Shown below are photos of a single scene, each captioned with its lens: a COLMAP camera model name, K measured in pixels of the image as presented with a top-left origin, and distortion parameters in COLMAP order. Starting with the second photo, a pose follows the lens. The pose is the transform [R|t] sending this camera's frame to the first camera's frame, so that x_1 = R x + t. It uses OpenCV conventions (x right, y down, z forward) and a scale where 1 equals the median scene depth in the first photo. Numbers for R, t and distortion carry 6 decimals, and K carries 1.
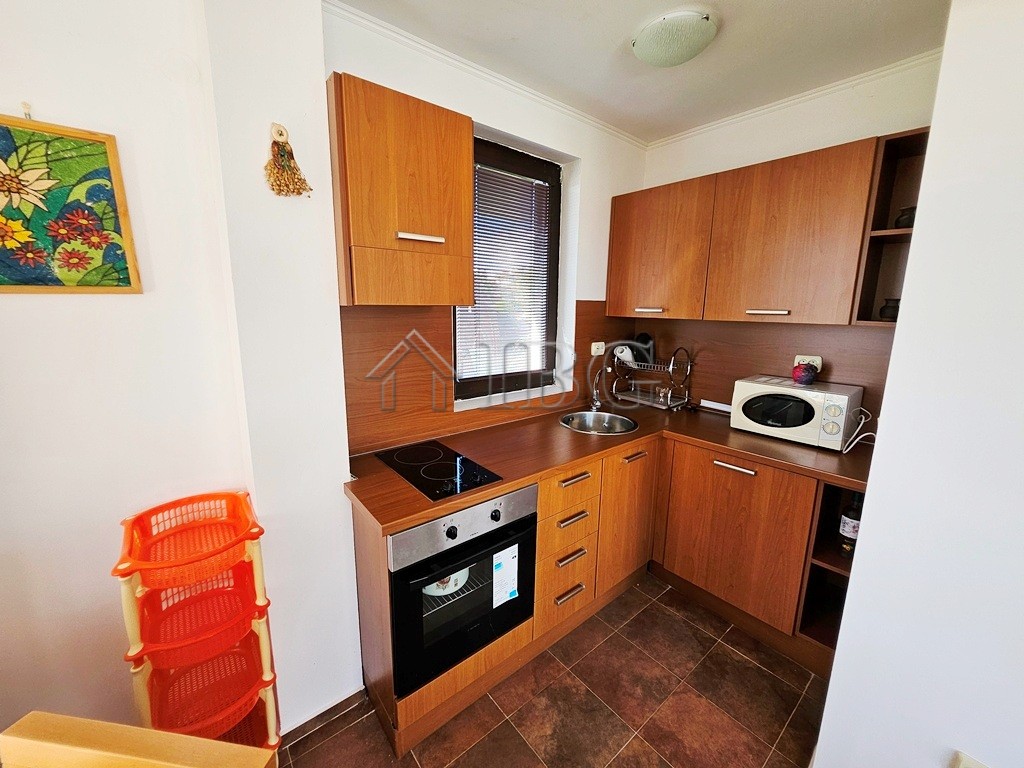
lens RADIAL K [[397.1, 0, 512.9], [0, 397.1, 380.4], [0, 0, 1]] dist [-0.001886, 0.000272]
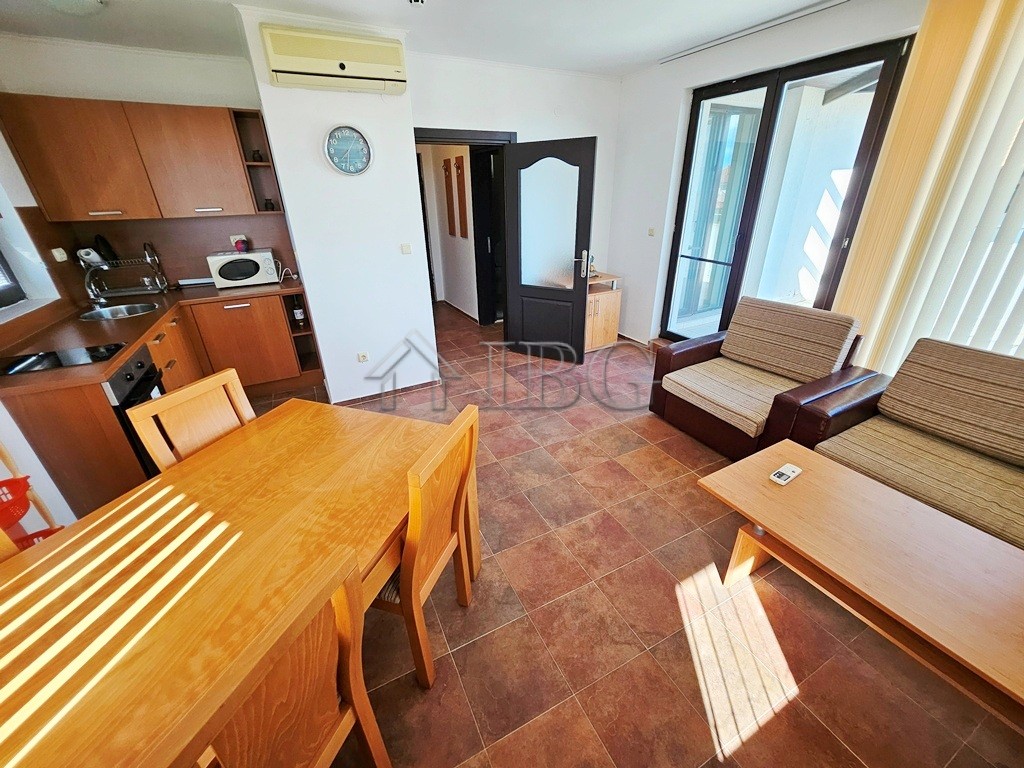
lens RADIAL K [[406.9, 0, 507.0], [0, 406.9, 382.9], [0, 0, 1]] dist [0.001536, -0.000862]
pose [[0.224689, -0.433627, 0.872630, -0.783116], [0.205034, 0.896518, 0.392704, 0.056773], [-0.952615, 0.090683, 0.290346, -0.542668]]
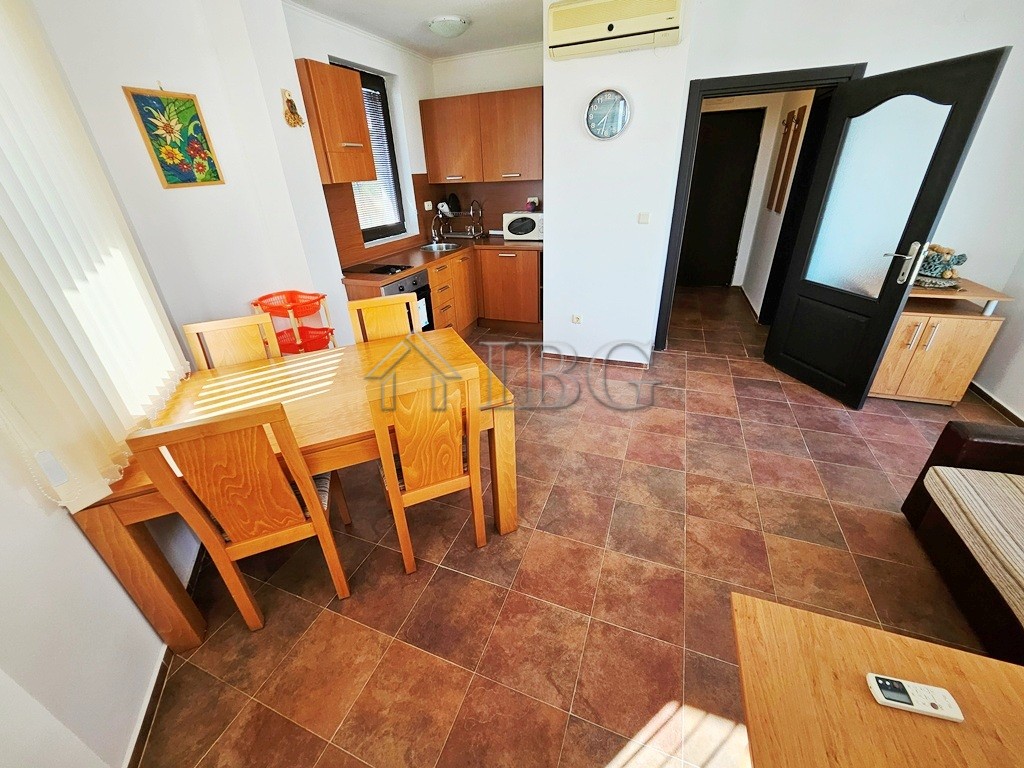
lens RADIAL K [[403.4, 0, 504.3], [0, 403.4, 382.5], [0, 0, 1]] dist [-0.001924, -0.000464]
pose [[0.876222, -0.265177, 0.402389, -0.470260], [0.140093, 0.939094, 0.313809, 0.159788], [-0.461096, -0.218594, 0.860004, -0.924449]]
